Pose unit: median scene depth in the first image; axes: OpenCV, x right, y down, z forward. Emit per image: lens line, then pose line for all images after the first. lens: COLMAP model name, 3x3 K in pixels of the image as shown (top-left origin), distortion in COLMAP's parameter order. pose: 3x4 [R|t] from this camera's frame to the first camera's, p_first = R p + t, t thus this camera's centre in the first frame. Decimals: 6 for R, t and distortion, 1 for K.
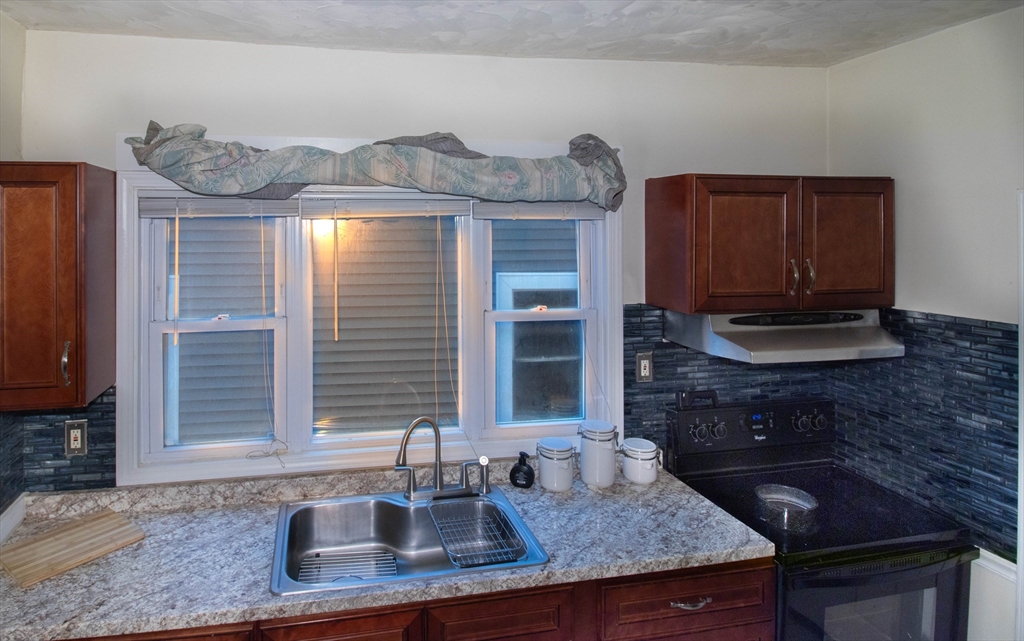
lens RADIAL K [[561.4, 0, 418.9], [0, 561.4, 226.1], [0, 0, 1]] dist [-0.000312, -0.010539]
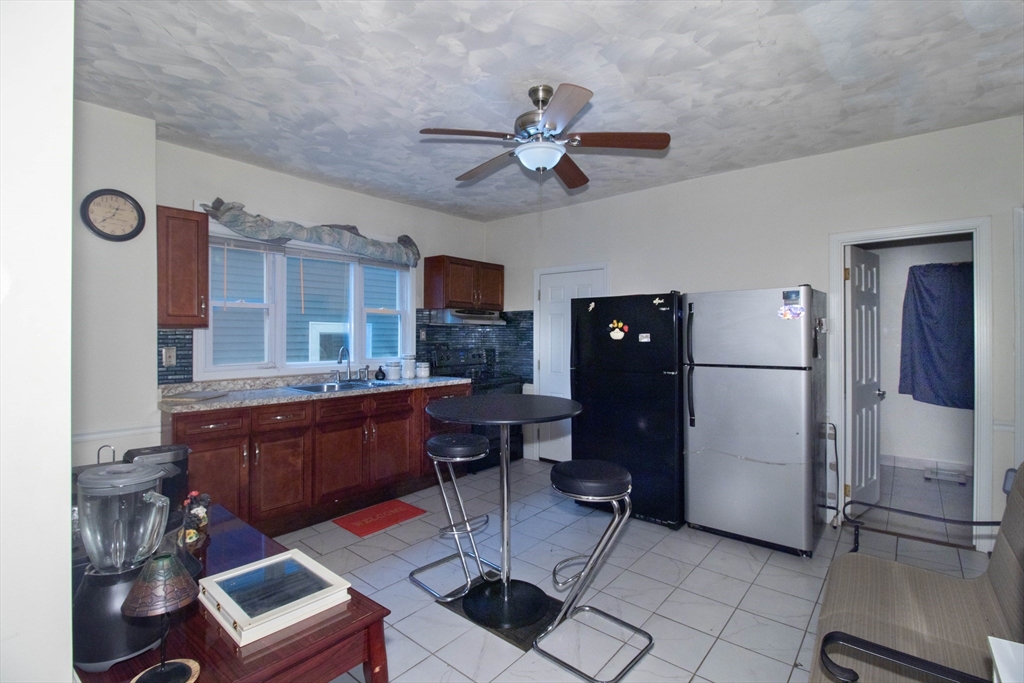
lens RADIAL K [[480.8, 0, 511.2], [0, 480.8, 330.7], [0, 0, 1]] dist [0.001691, -0.000006]
pose [[0.761988, 0.008375, 0.647537, -0.737808], [-0.011103, 0.999938, 0.000132, 0.259842], [-0.647496, -0.007291, 0.762034, -0.936164]]
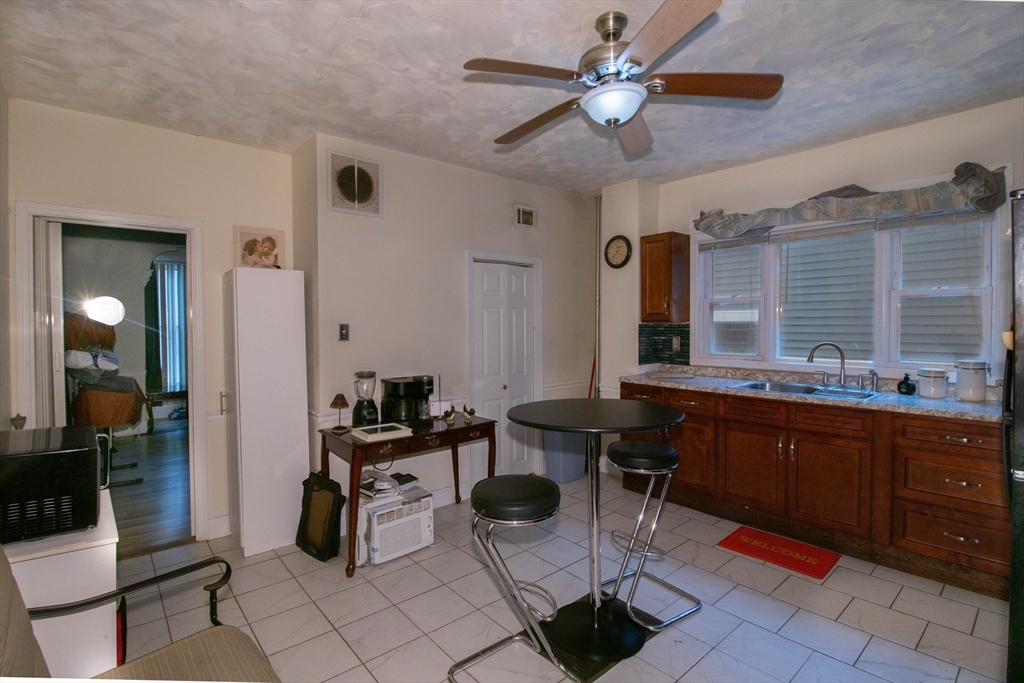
lens RADIAL K [[494.9, 0, 506.7], [0, 494.9, 335.8], [0, 0, 1]] dist [-0.002678, -0.001035]
pose [[0.511462, 0.021100, -0.859047, 0.846054], [0.012807, 0.999400, 0.032172, 0.244776], [0.859211, -0.027457, 0.510885, -0.735782]]
